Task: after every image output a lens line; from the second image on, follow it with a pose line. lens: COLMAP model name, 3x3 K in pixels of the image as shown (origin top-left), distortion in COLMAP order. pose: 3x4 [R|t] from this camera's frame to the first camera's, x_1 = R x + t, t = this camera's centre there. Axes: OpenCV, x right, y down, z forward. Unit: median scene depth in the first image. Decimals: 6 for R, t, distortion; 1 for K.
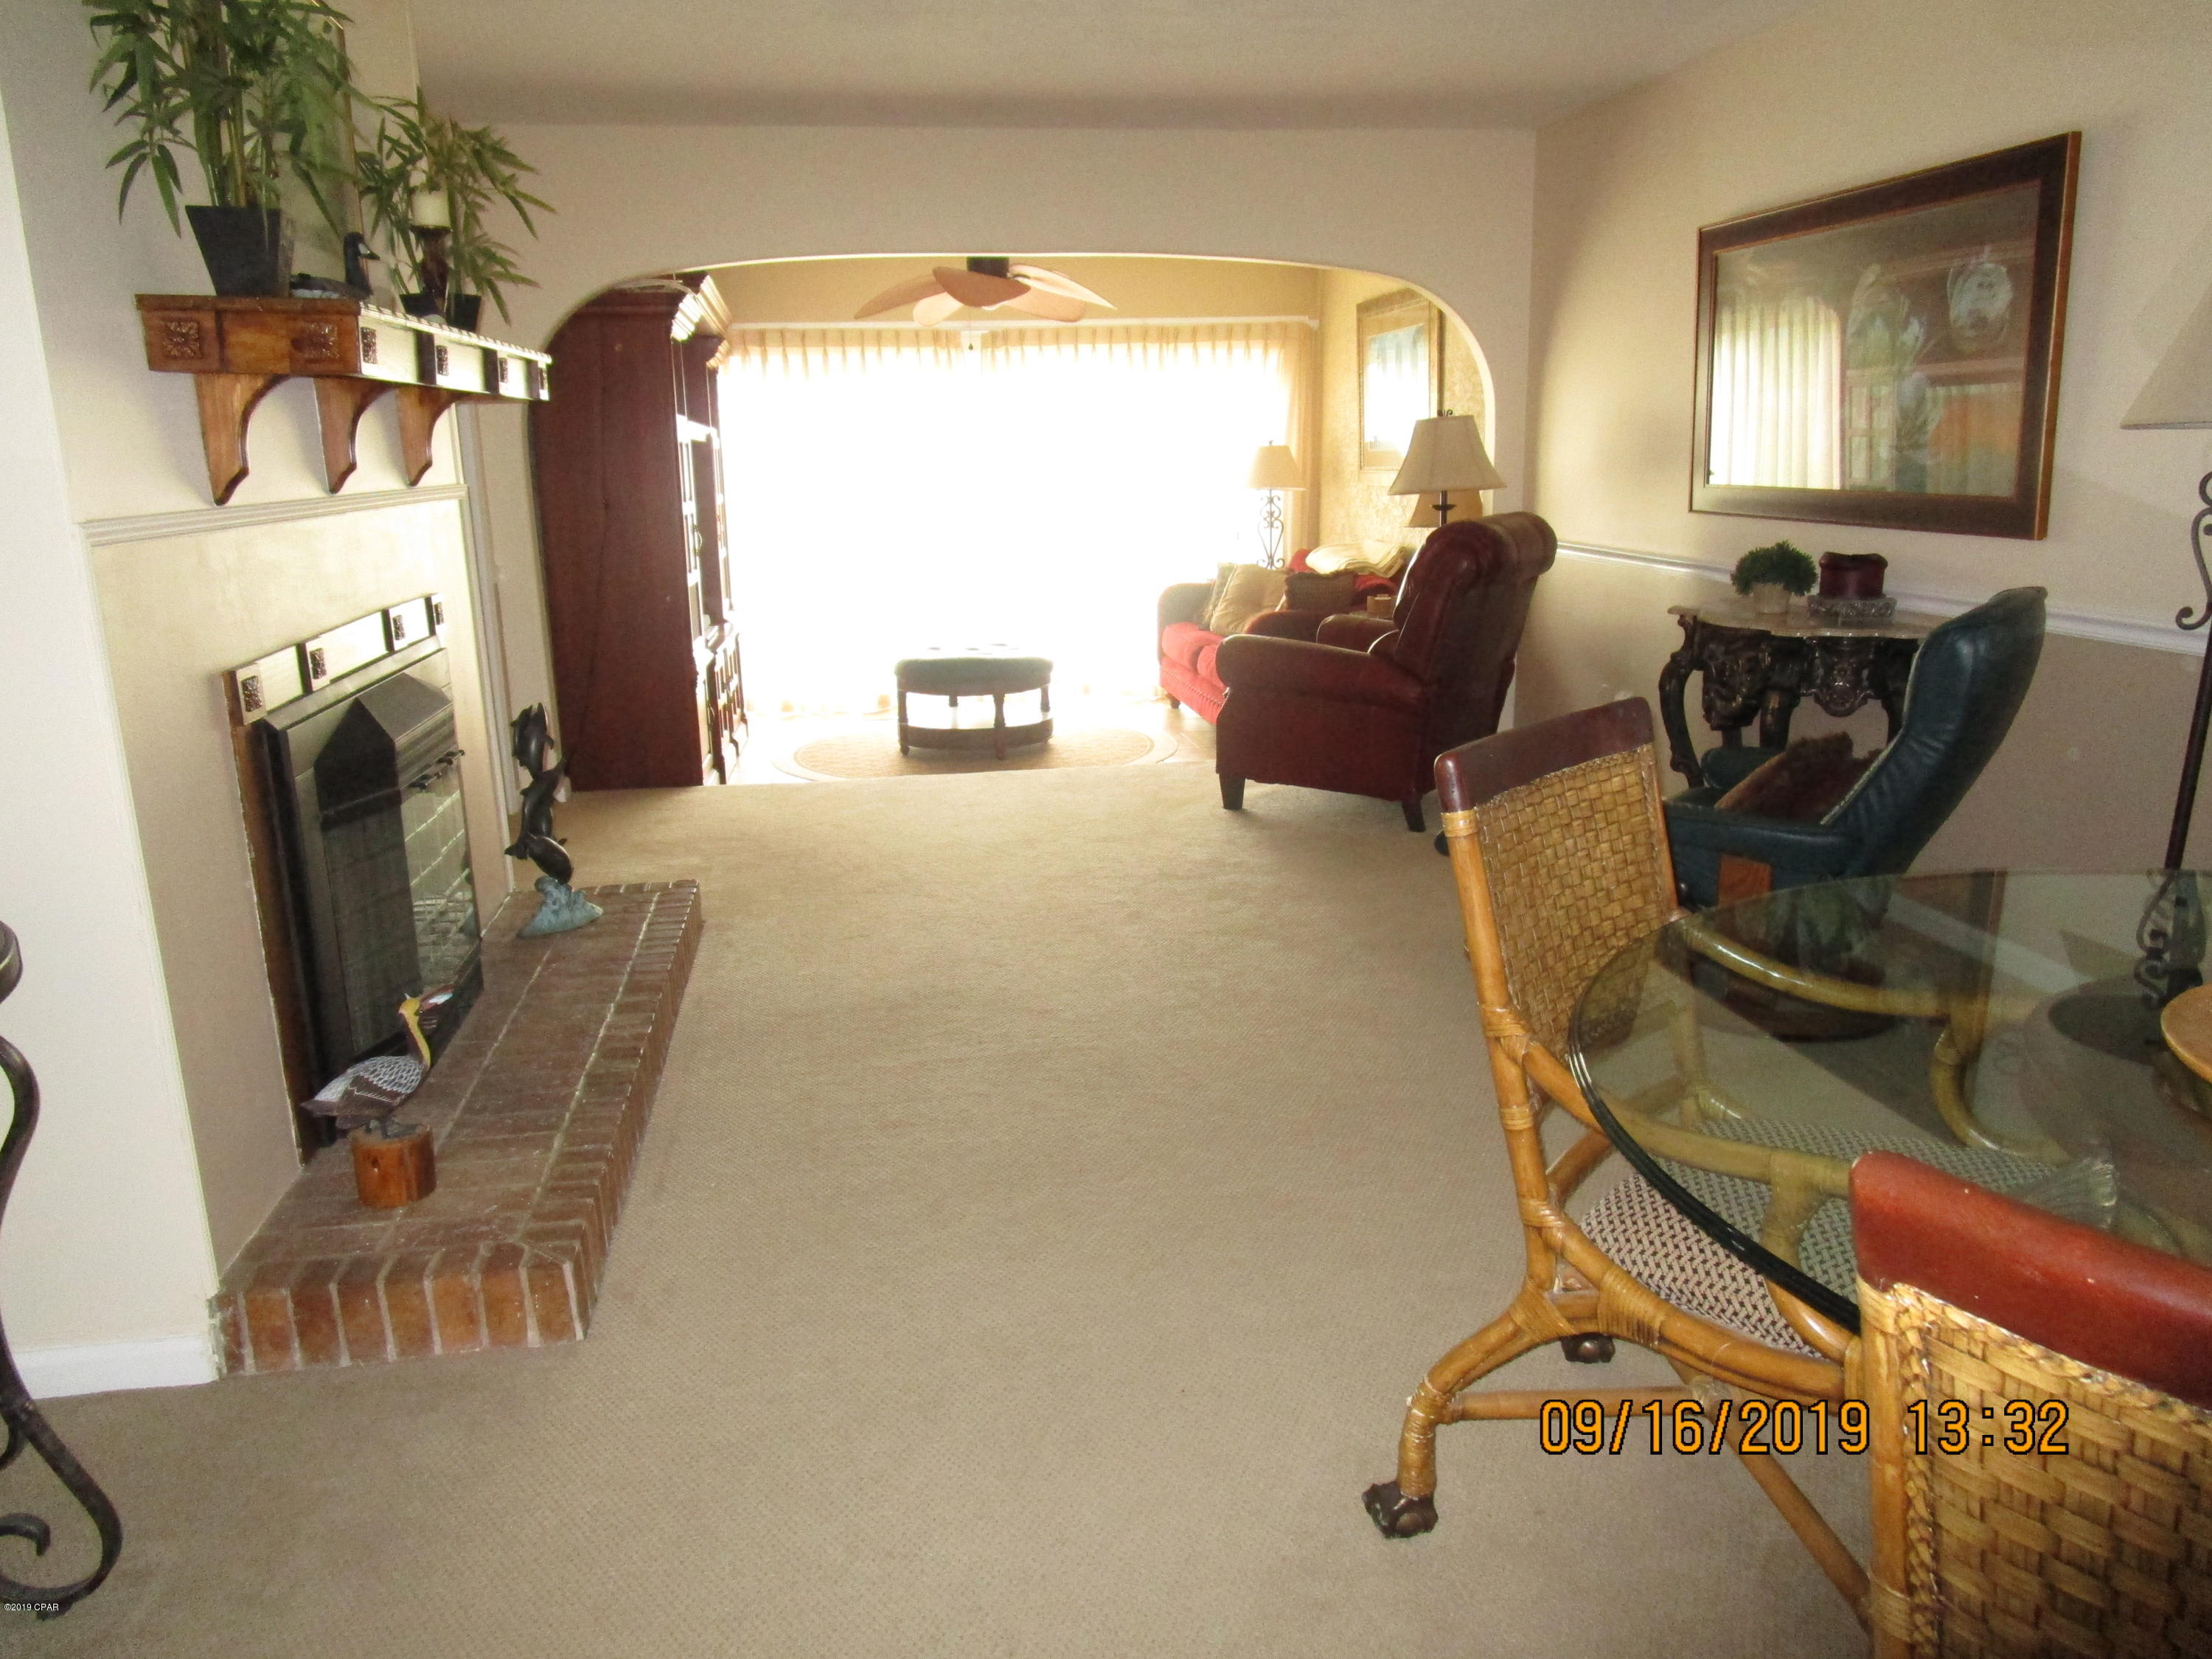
lens RADIAL K [[1606.3, 0, 1106.0], [0, 1606.3, 829.5], [0, 0, 1]] dist [0.003674, -0.001440]
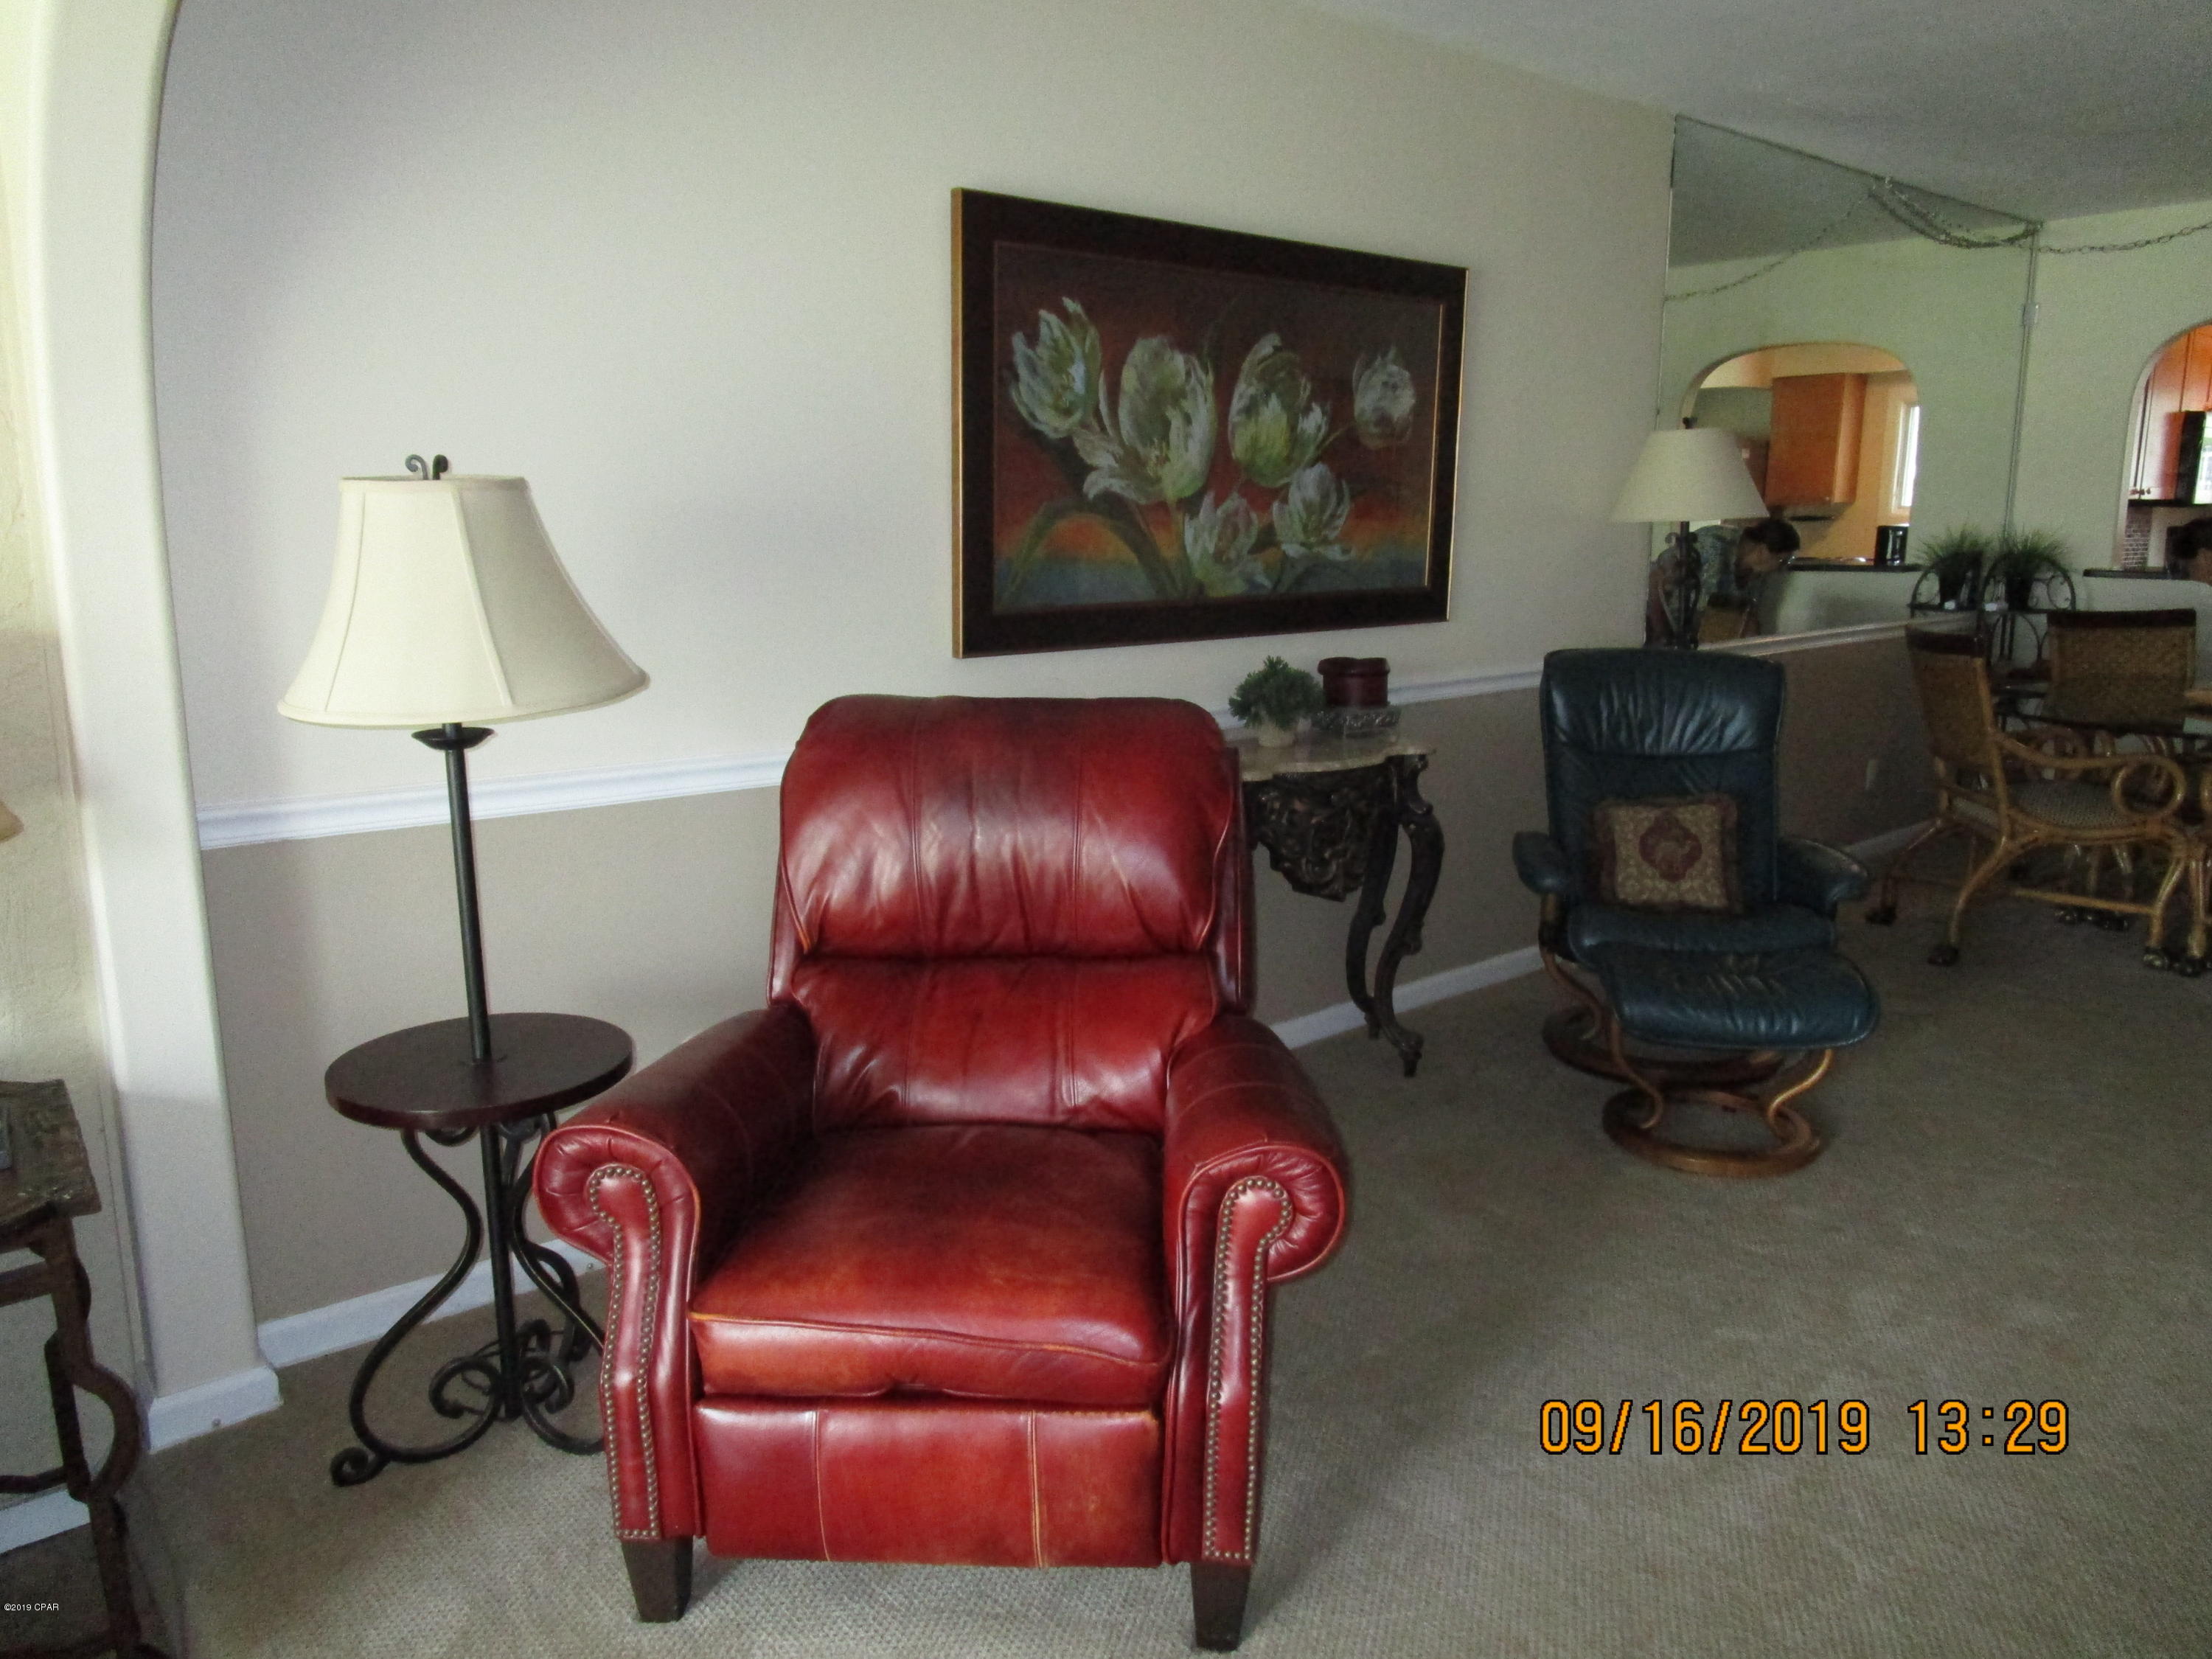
lens RADIAL K [[1606.3, 0, 1106.0], [0, 1606.3, 829.5], [0, 0, 1]] dist [0.003674, -0.001440]
pose [[-0.530080, -0.148786, 0.834792, -0.237319], [0.207629, 0.931741, 0.297907, -0.387496], [-0.822135, 0.331242, -0.463005, 1.593795]]
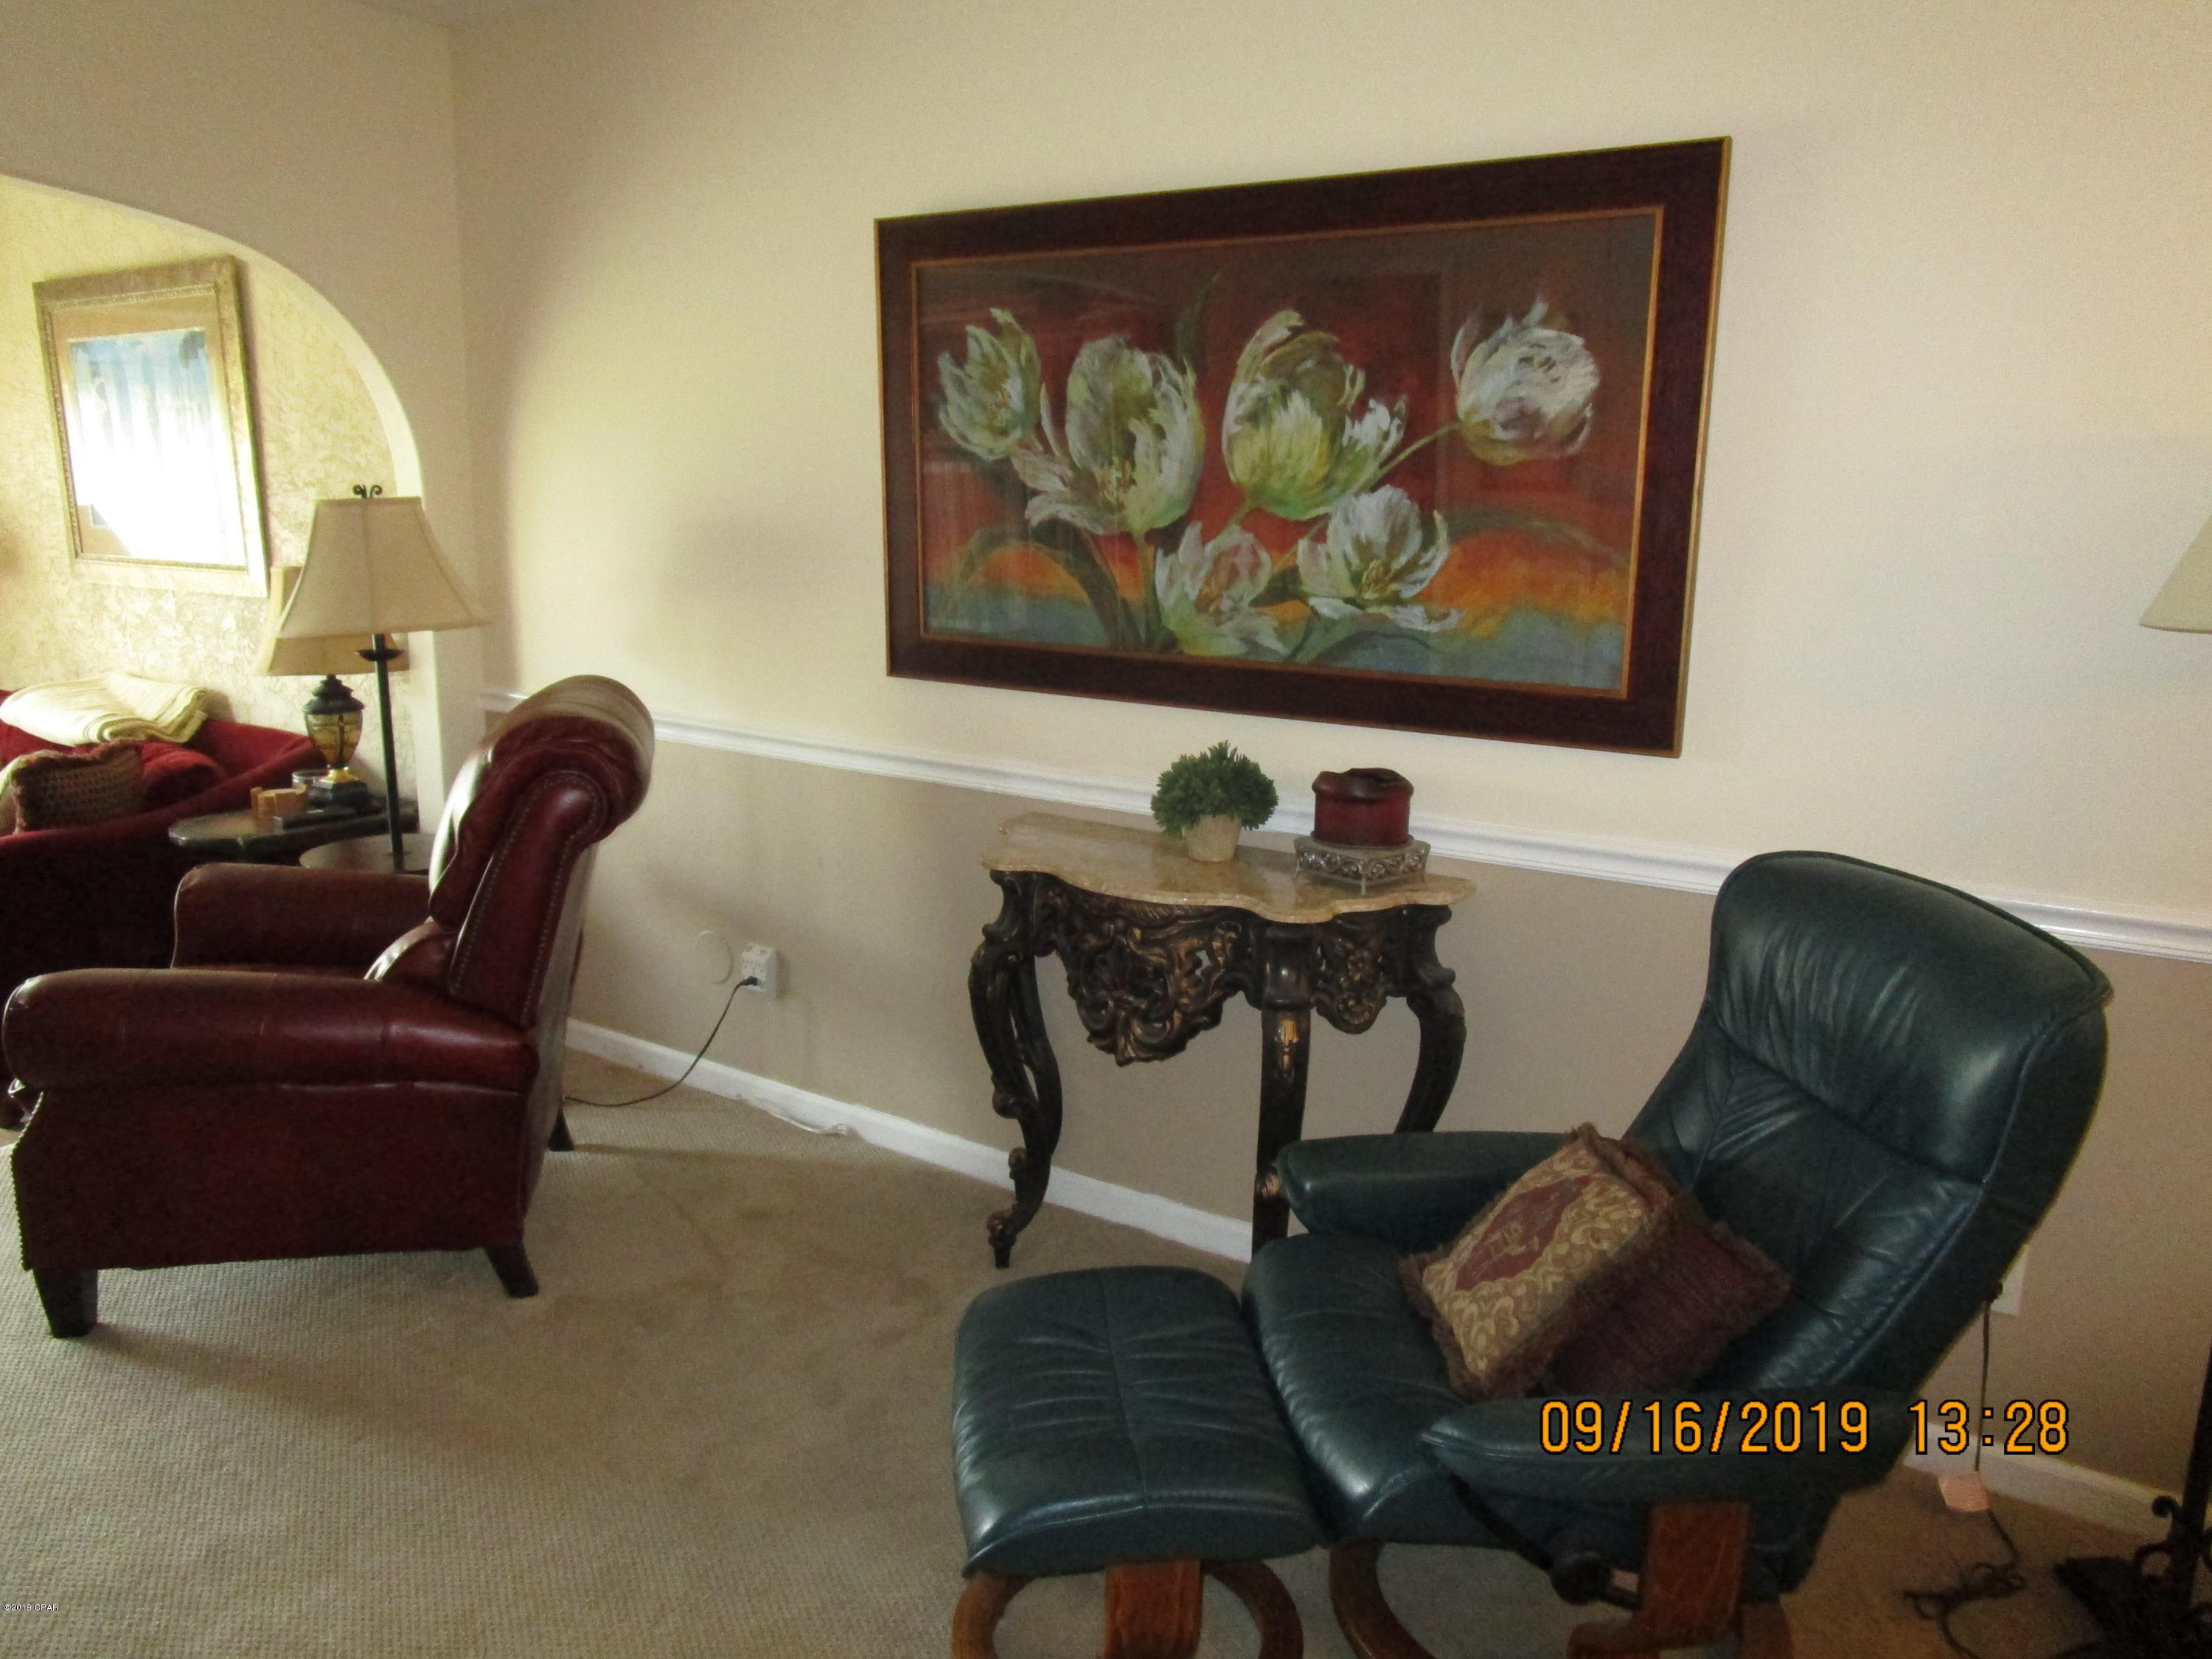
lens RADIAL K [[1606.3, 0, 1106.0], [0, 1606.3, 829.5], [0, 0, 1]] dist [0.003674, -0.001440]
pose [[0.683486, -0.104043, 0.722511, -0.050298], [0.129553, 0.991367, 0.020204, -0.175098], [-0.718375, 0.079795, 0.691064, 0.644533]]
